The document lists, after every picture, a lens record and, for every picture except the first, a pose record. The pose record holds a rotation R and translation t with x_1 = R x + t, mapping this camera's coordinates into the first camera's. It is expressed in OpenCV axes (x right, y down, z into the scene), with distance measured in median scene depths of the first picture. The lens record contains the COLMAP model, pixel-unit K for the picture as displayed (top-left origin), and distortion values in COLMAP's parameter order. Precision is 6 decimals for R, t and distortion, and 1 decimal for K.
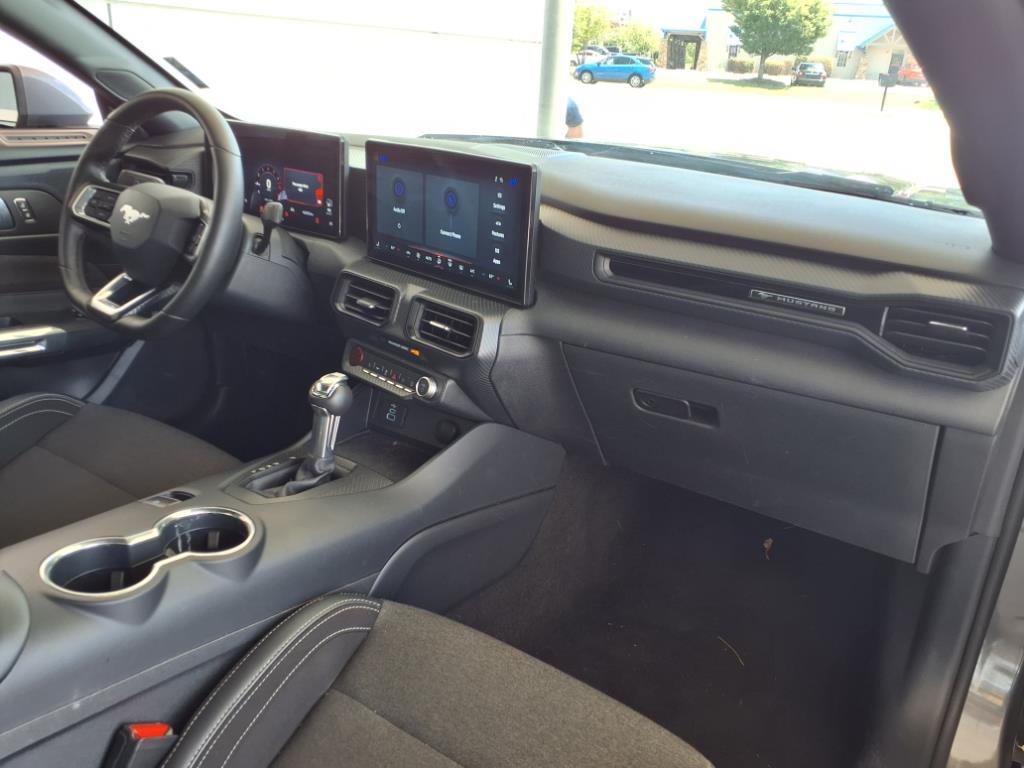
lens RADIAL K [[827.5, 0, 530.1], [0, 827.5, 386.7], [0, 0, 1]] dist [0.004125, 0.000706]
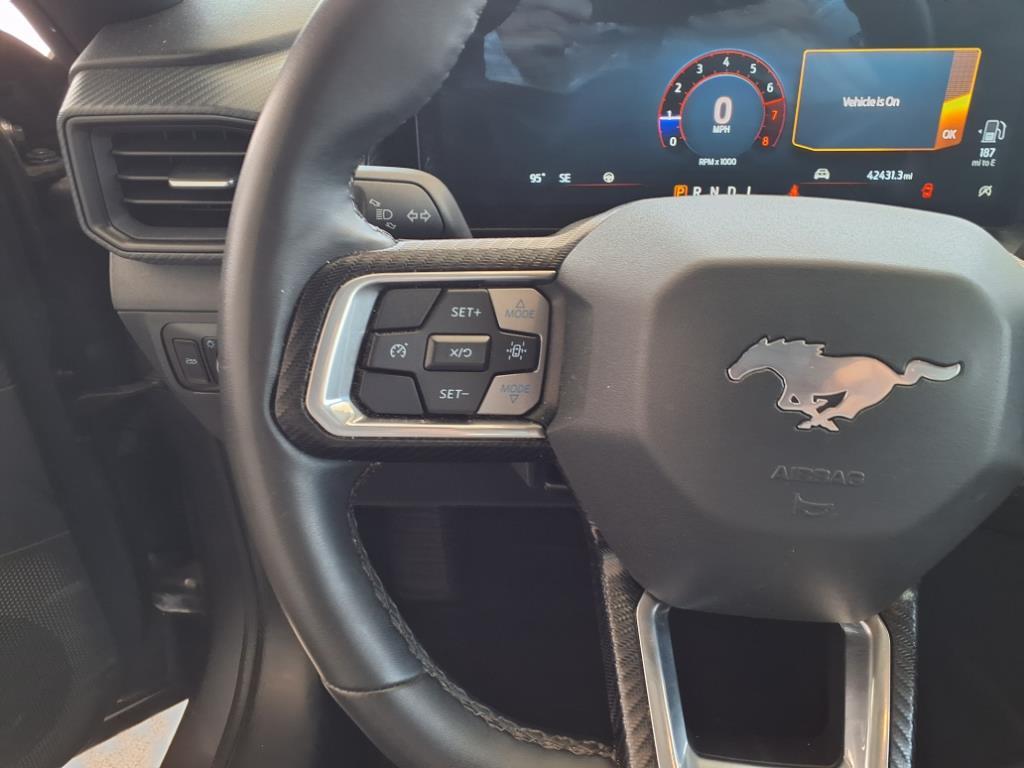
lens RADIAL K [[827.5, 0, 530.1], [0, 827.5, 386.7], [0, 0, 1]] dist [0.004125, 0.000706]
pose [[0.844331, -0.334600, 0.418506, -0.586646], [0.251947, 0.937243, 0.241035, -0.256191], [-0.472892, -0.098072, 0.875645, 0.788266]]
